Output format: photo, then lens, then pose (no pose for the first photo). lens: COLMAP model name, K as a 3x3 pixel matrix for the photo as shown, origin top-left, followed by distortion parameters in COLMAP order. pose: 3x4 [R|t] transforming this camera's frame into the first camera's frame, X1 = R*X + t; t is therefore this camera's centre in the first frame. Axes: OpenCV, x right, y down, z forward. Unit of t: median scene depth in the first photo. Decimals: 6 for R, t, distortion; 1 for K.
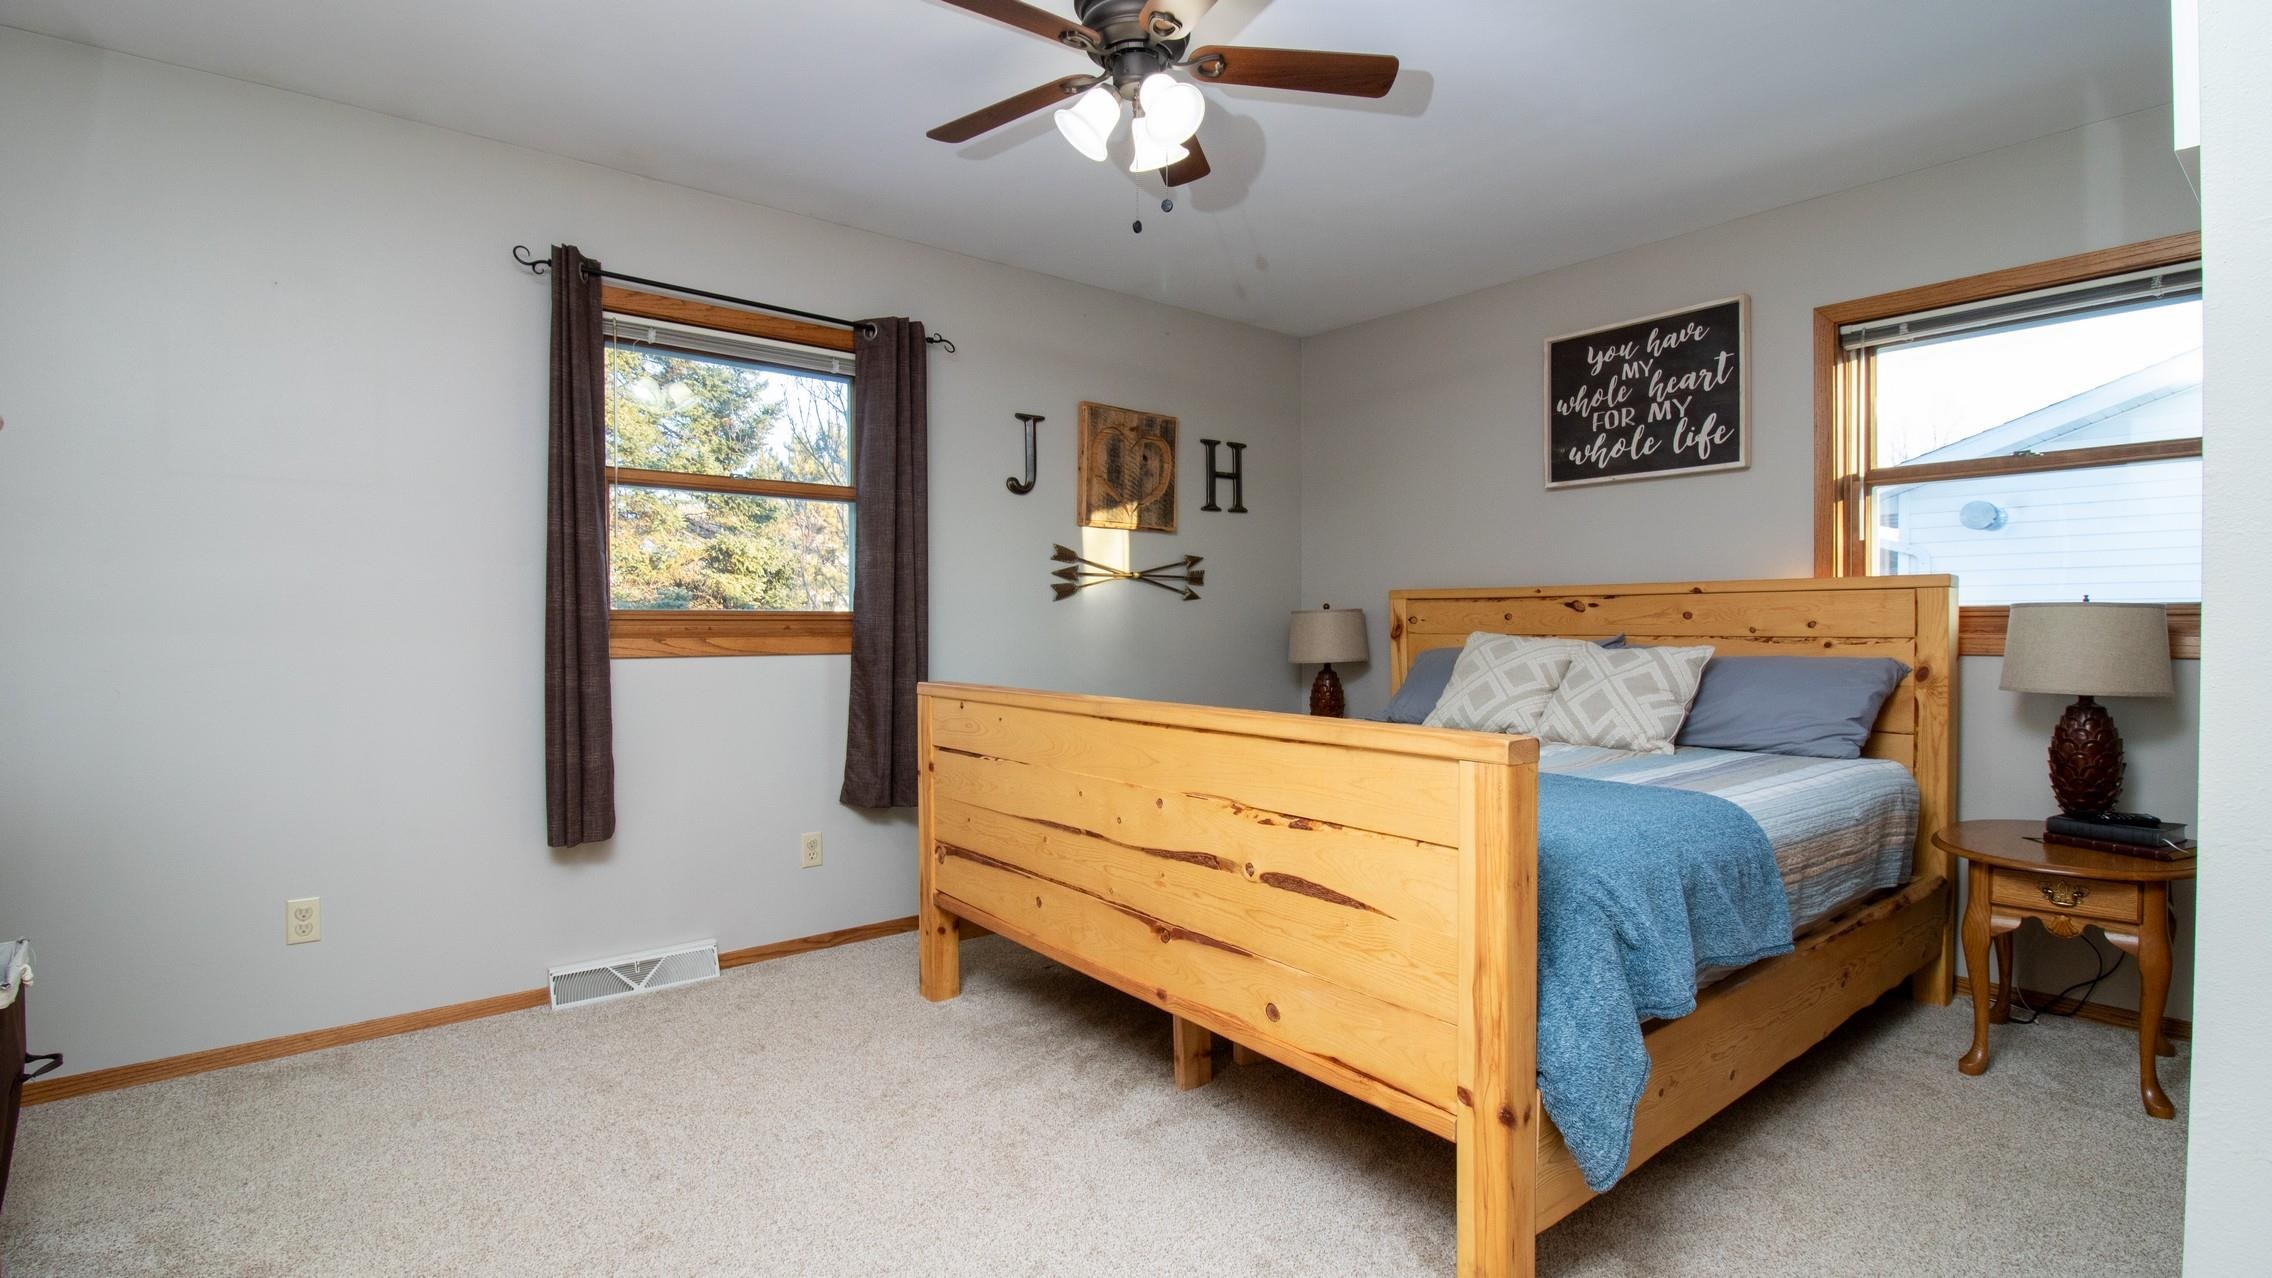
lens RADIAL K [[1057.8, 0, 1156.6], [0, 1057.8, 635.7], [0, 0, 1]] dist [0.004805, -0.015109]
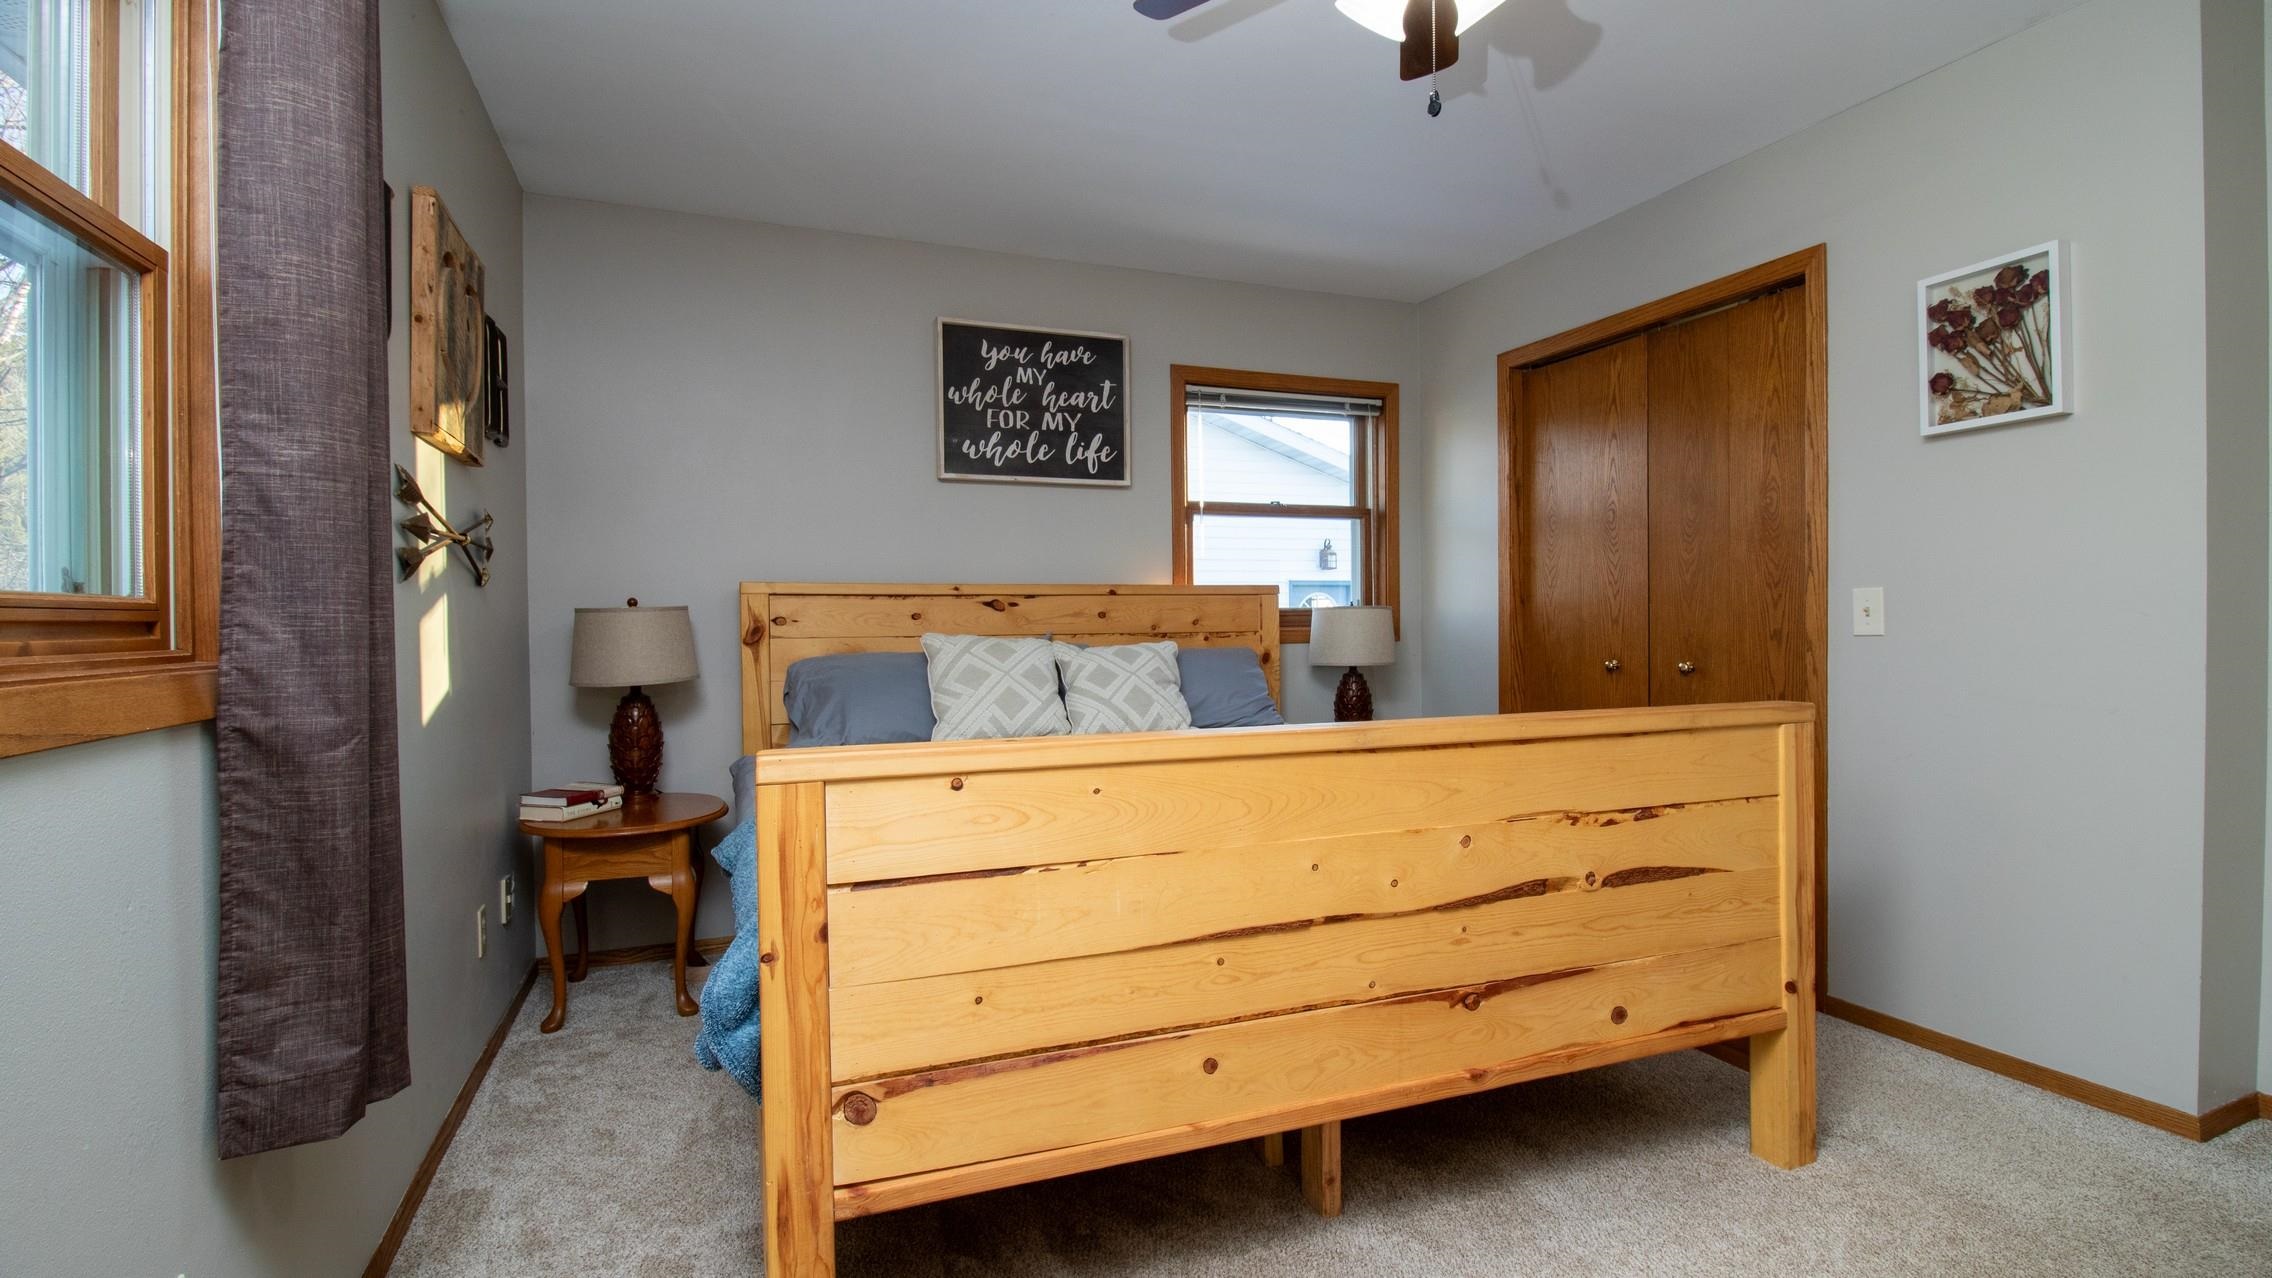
lens RADIAL K [[1057.8, 0, 1156.6], [0, 1057.8, 635.7], [0, 0, 1]] dist [0.004805, -0.015109]
pose [[0.300006, -0.015948, 0.953804, -0.504007], [0.020937, 0.999729, 0.010131, -0.007176], [-0.953708, 0.016930, 0.300258, 0.590613]]
